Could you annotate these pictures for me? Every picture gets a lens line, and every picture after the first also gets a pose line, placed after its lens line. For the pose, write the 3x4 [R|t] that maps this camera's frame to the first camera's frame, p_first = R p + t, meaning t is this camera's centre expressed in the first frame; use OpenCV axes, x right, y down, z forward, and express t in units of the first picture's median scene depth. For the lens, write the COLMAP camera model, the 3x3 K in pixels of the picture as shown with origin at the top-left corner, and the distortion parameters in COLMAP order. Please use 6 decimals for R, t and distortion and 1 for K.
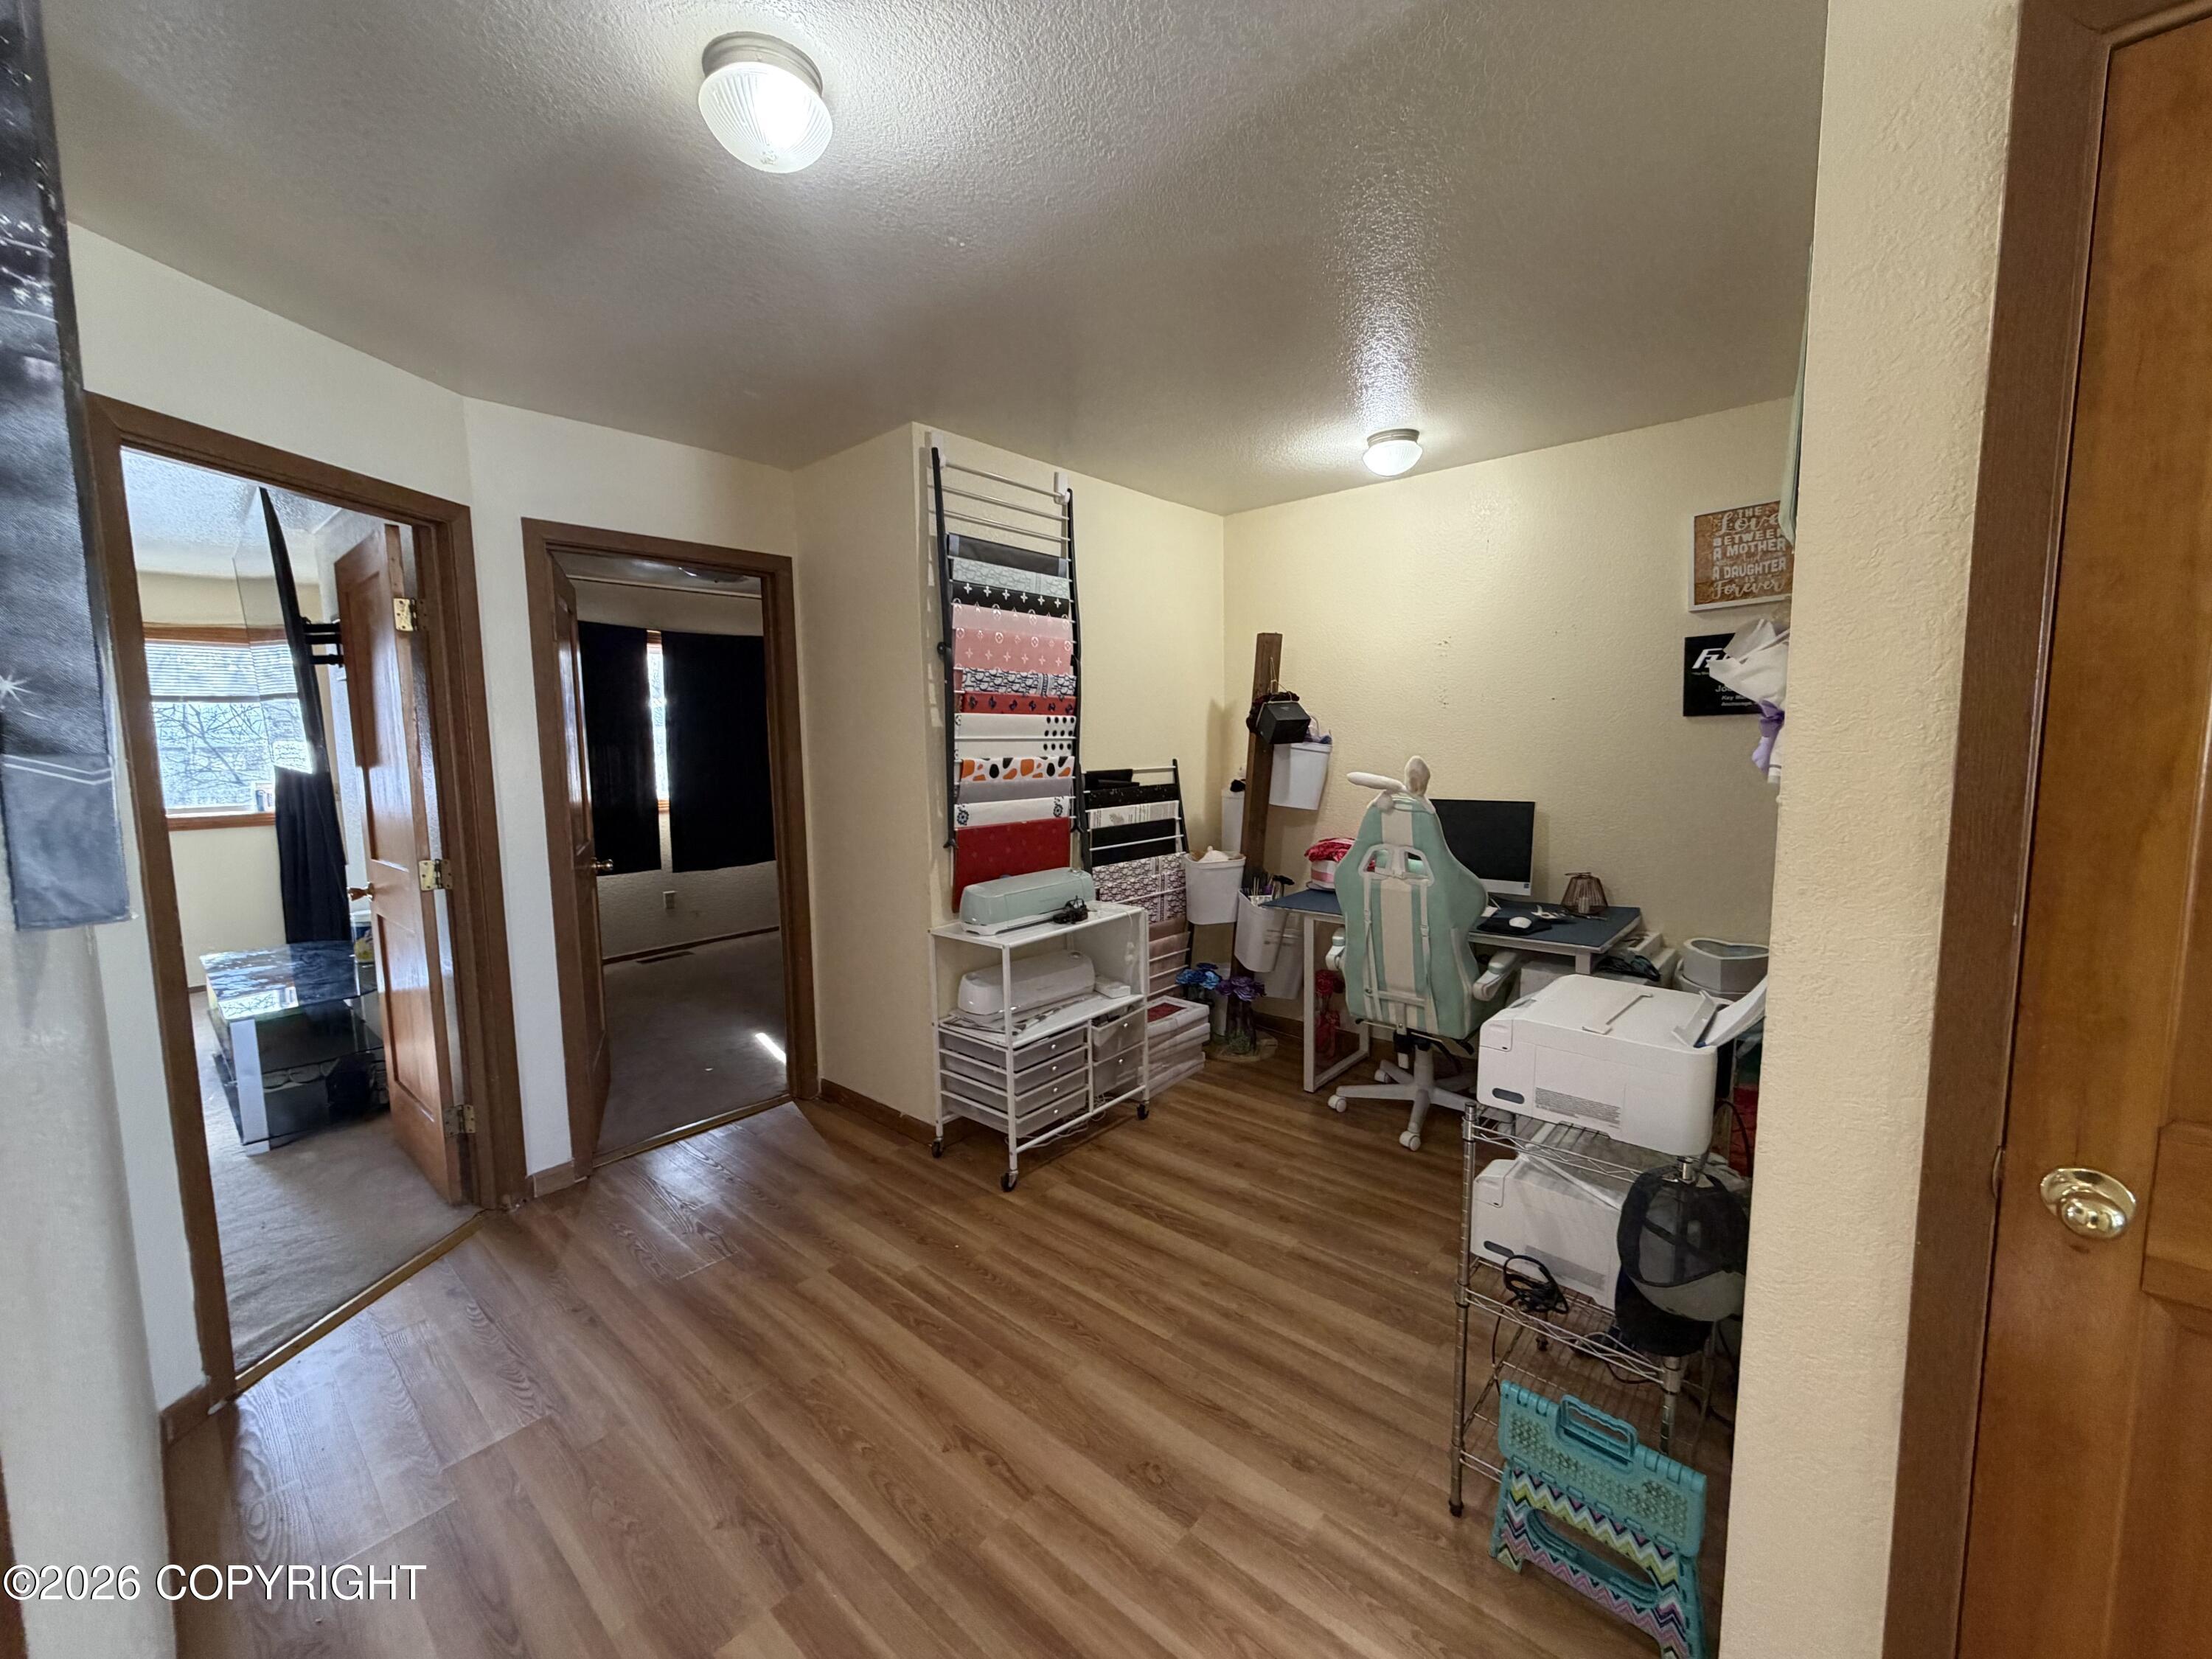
lens RADIAL K [[883.1, 0, 1097.6], [0, 883.1, 827.5], [0, 0, 1]] dist [0.000740, 0.000065]
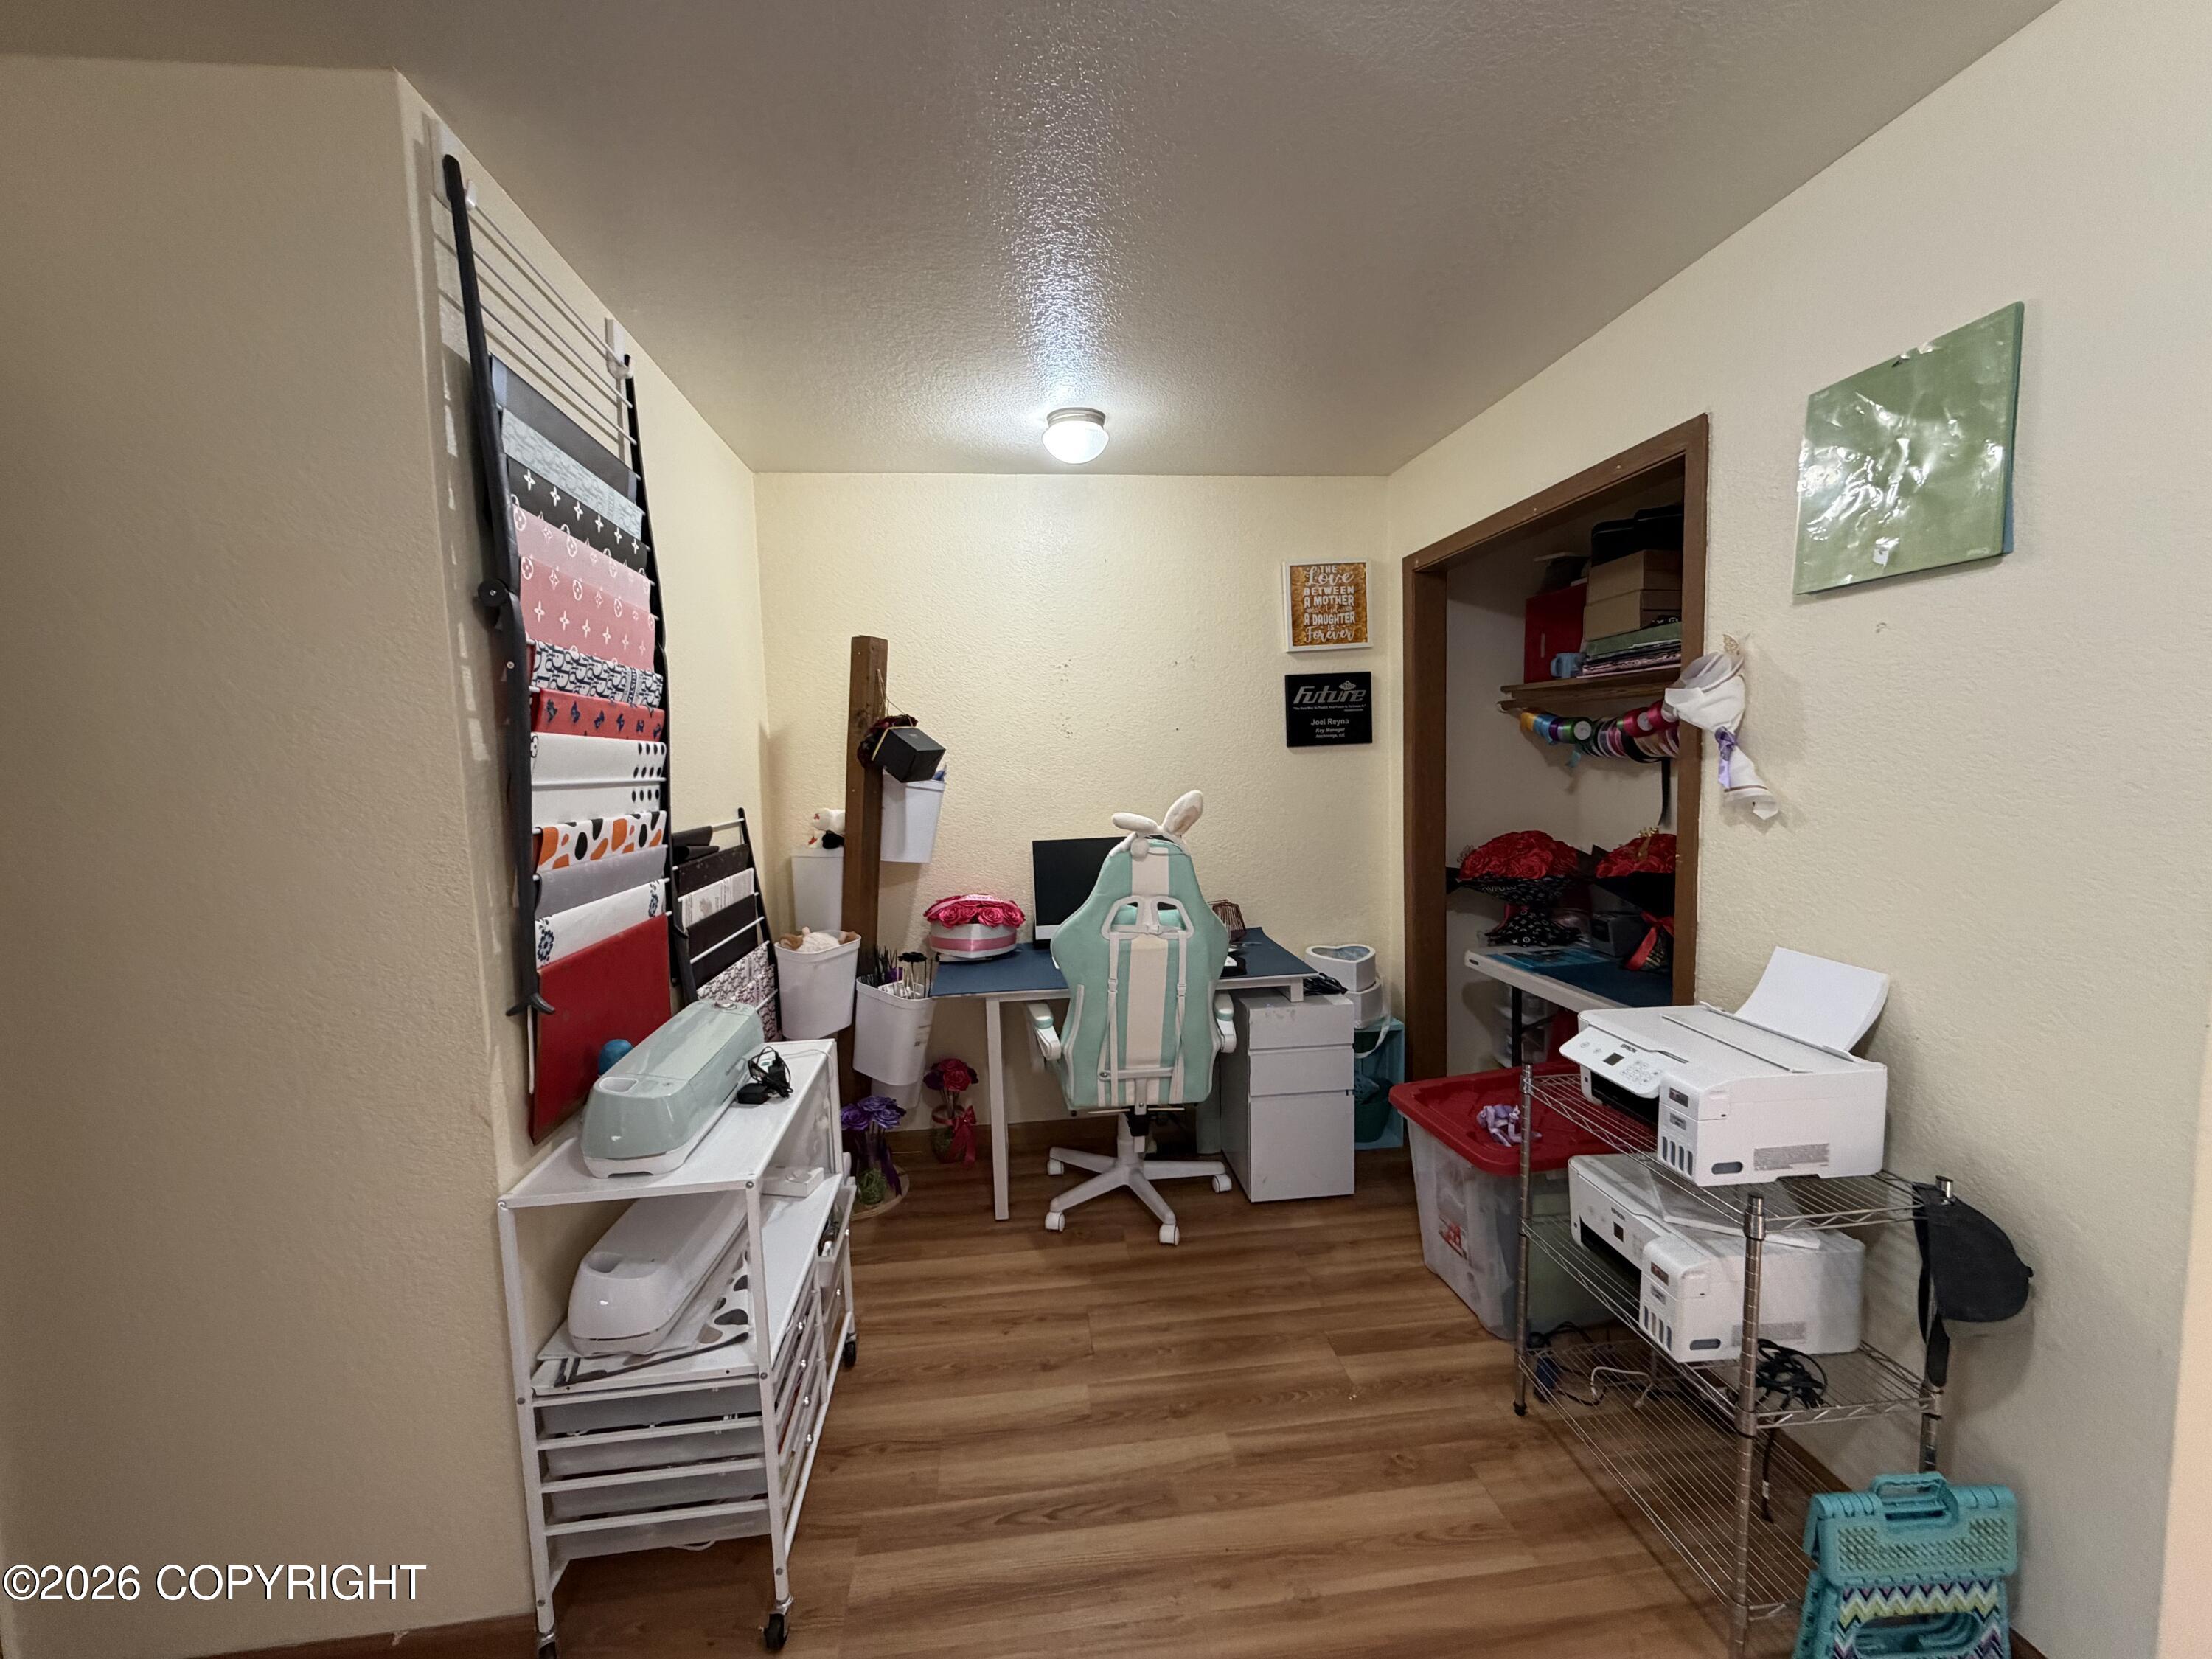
lens RADIAL K [[883.1, 0, 1100.4], [0, 883.1, 826.1], [0, 0, 1]] dist [0.000740, 0.000065]
pose [[0.670467, -0.061431, 0.739392, -0.308373], [0.092728, 0.995691, -0.001359, -0.048687], [-0.736122, 0.069474, 0.673274, 0.444812]]
